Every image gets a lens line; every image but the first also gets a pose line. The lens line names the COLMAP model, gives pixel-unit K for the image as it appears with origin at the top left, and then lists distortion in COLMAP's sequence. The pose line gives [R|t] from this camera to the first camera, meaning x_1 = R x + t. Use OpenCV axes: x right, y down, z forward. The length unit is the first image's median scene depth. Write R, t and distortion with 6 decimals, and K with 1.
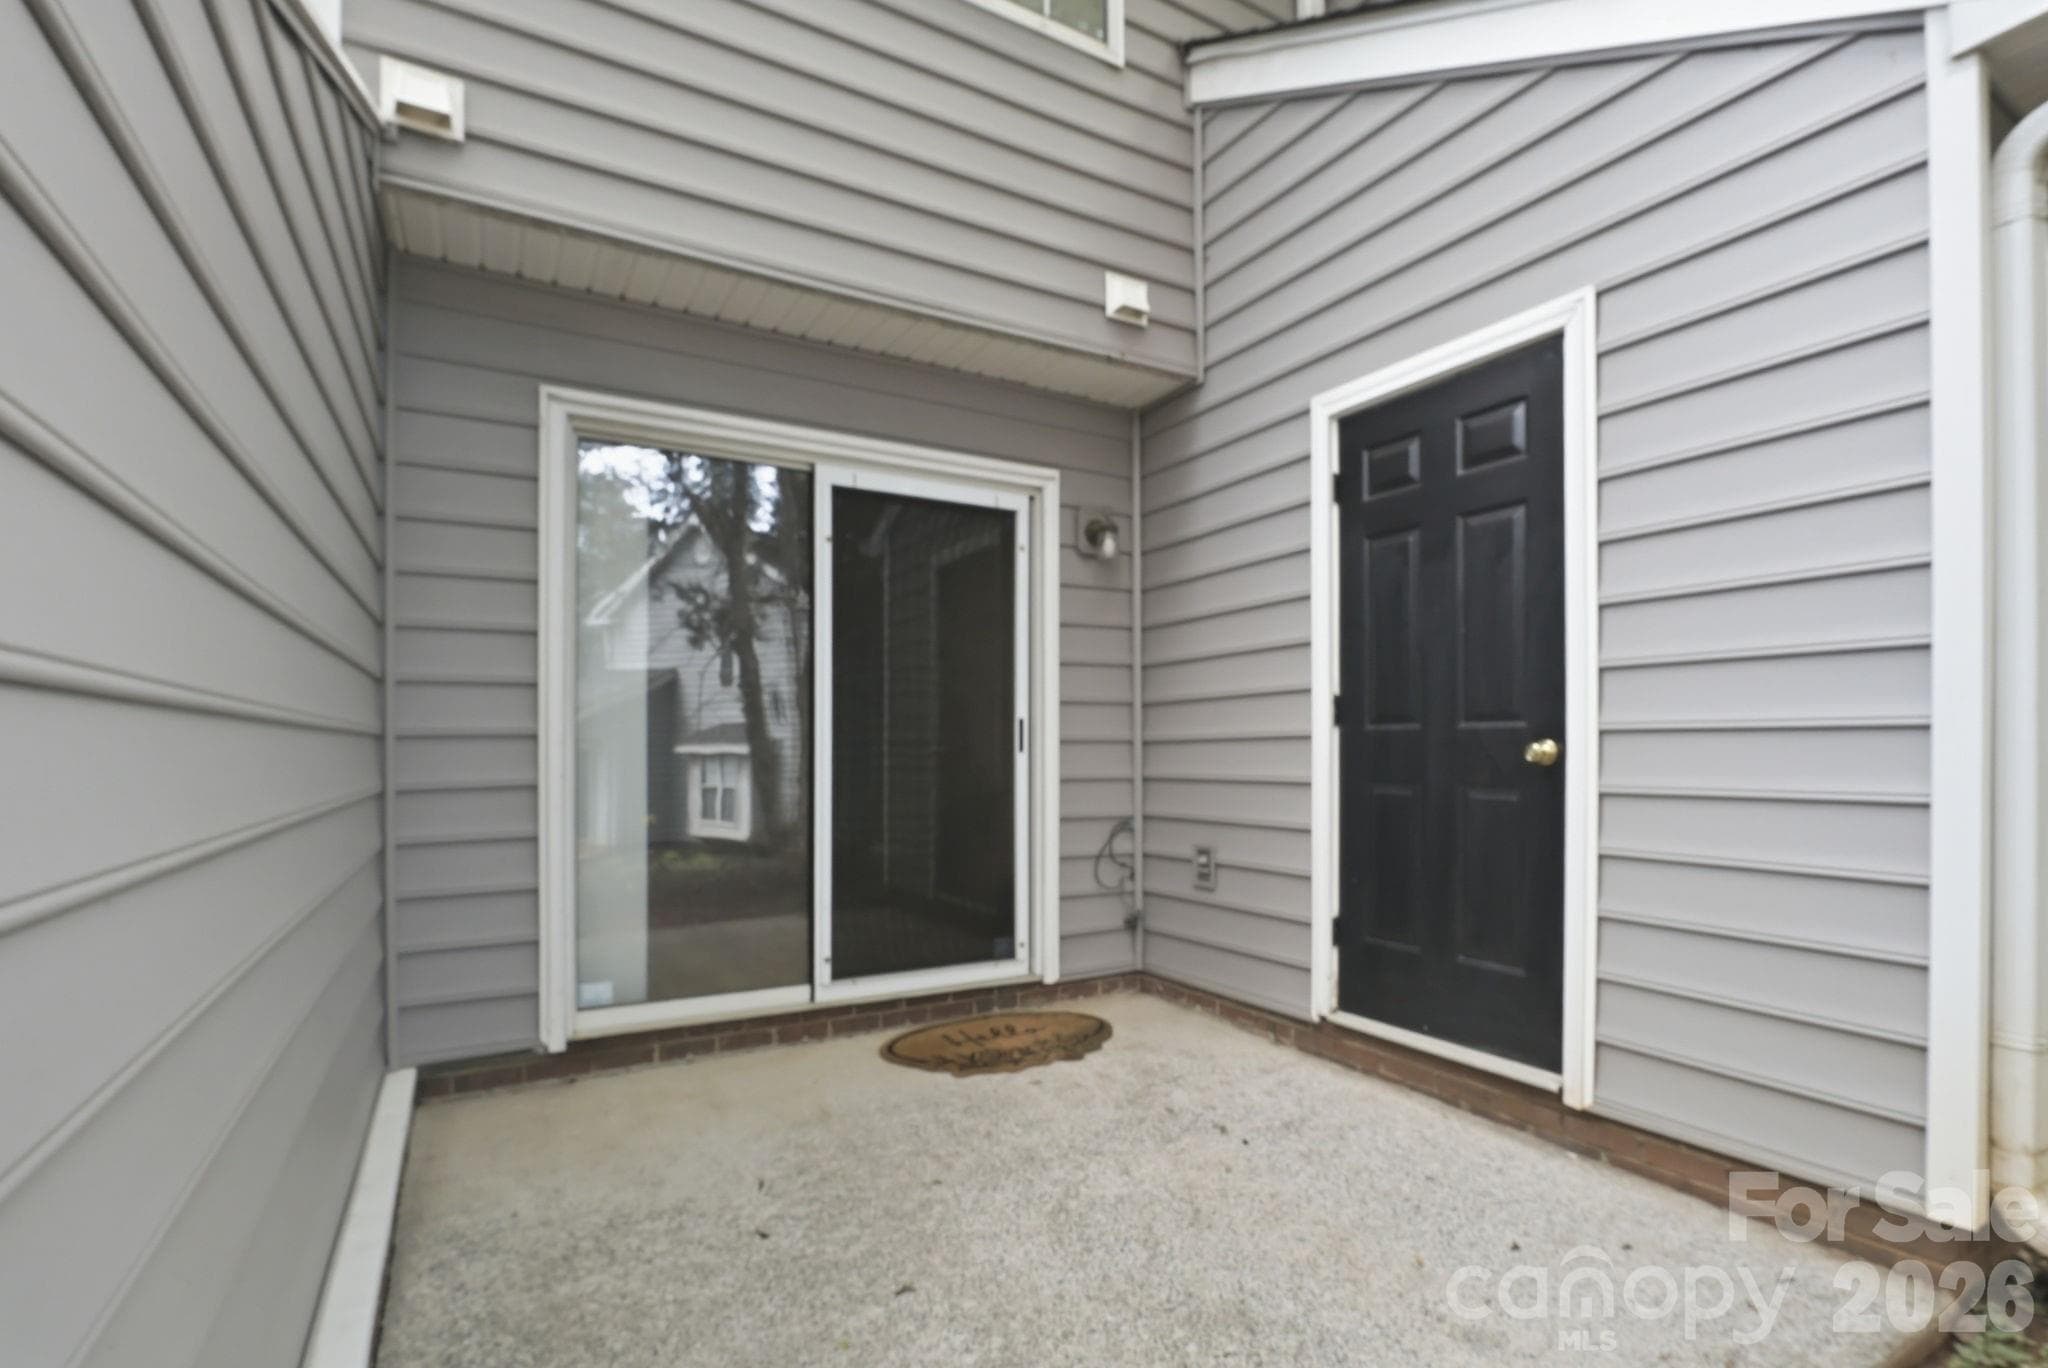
lens RADIAL K [[927.4, 0, 1016.7], [0, 927.4, 684.3], [0, 0, 1]] dist [-0.014782, 0.004950]
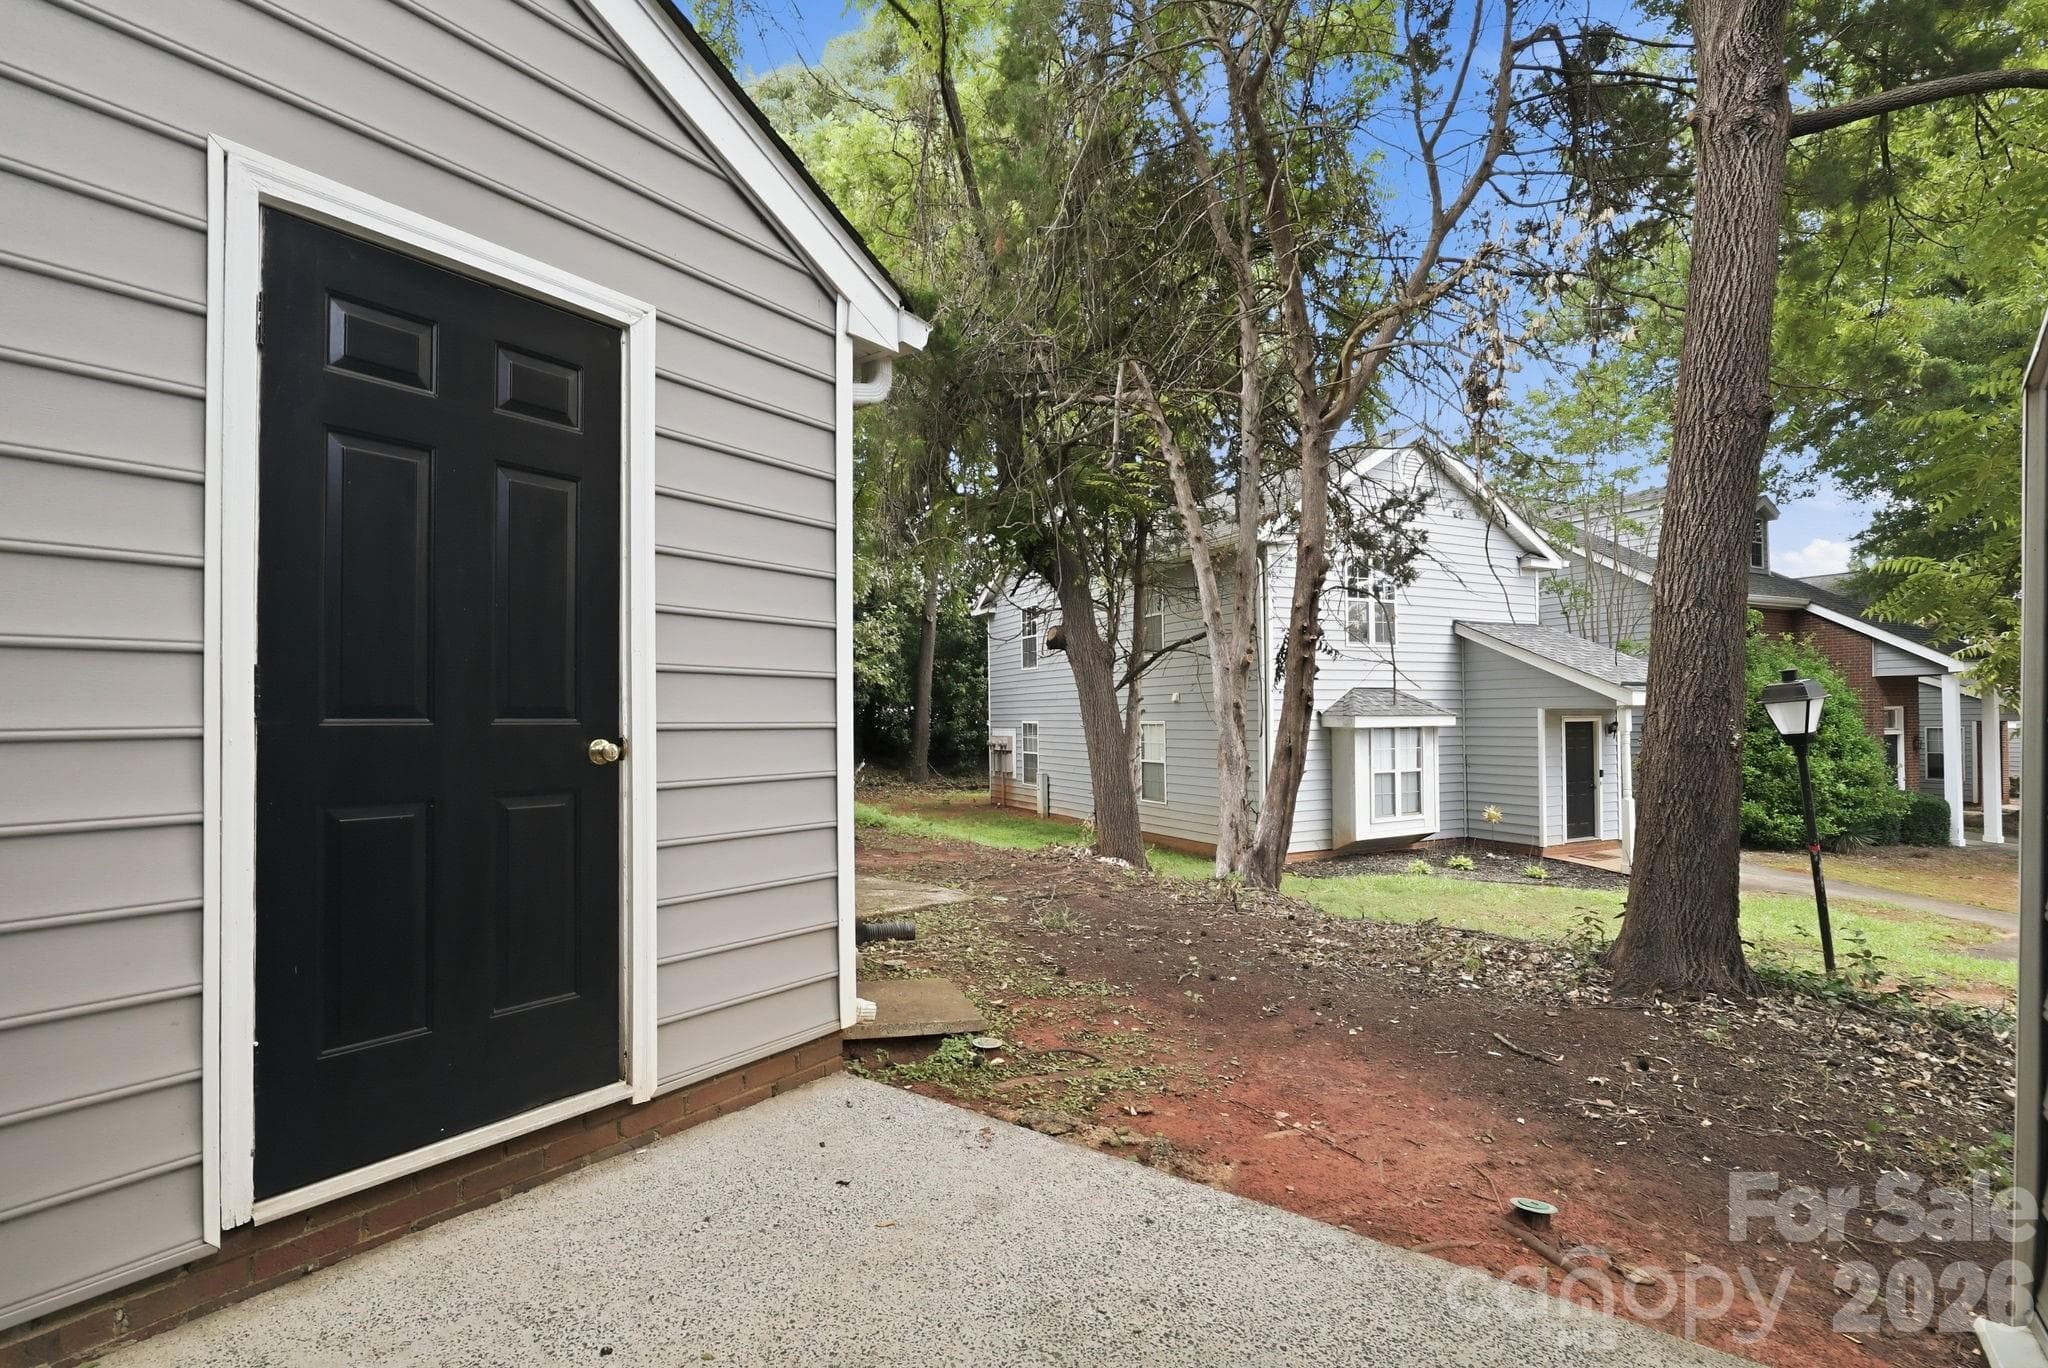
lens RADIAL K [[927.4, 0, 1016.7], [0, 927.4, 684.3], [0, 0, 1]] dist [-0.014782, 0.004950]
pose [[-0.375907, 0.057070, 0.924898, -0.488763], [-0.037655, 0.996337, -0.076782, 0.065769], [-0.925892, -0.063690, -0.372381, 0.993848]]
